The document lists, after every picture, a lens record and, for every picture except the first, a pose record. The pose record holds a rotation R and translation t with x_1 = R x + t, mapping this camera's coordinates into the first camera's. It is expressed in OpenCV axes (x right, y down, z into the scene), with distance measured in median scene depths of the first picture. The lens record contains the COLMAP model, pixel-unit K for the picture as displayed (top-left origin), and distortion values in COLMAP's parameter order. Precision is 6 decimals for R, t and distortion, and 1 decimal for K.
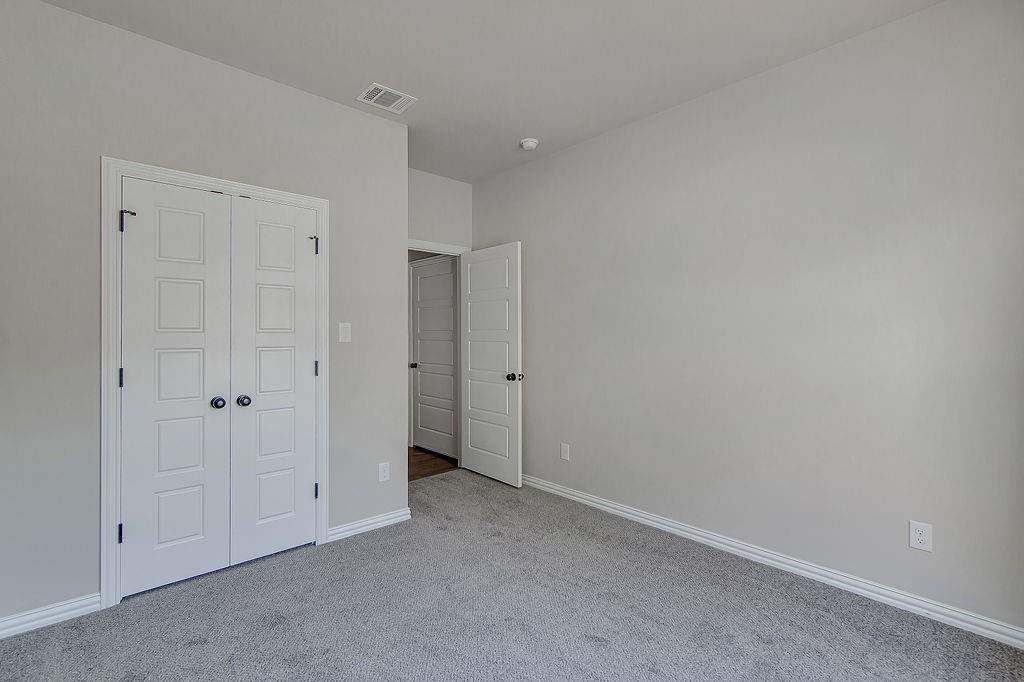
lens RADIAL K [[491.2, 0, 510.7], [0, 491.2, 333.1], [0, 0, 1]] dist [-0.015632, 0.000142]
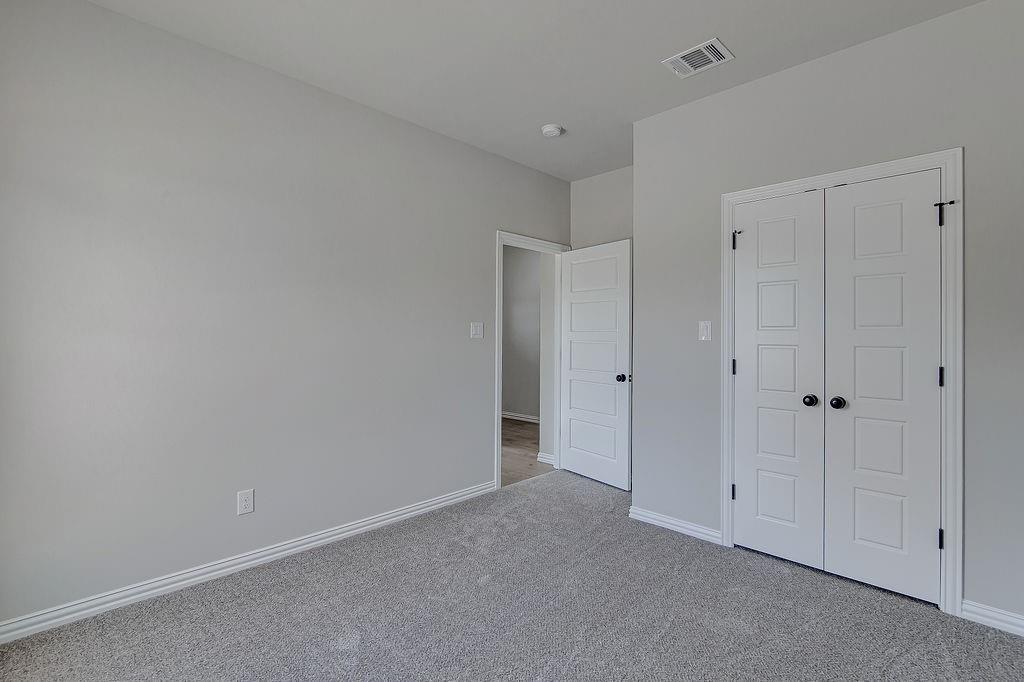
lens RADIAL K [[487.8, 0, 512.4], [0, 487.8, 334.3], [0, 0, 1]] dist [-0.004388, -0.000317]
pose [[0.012109, -0.000590, -0.999927, 0.404004], [0.001851, 0.999998, -0.000568, 0.006590], [0.999925, -0.001844, 0.012111, 0.383544]]
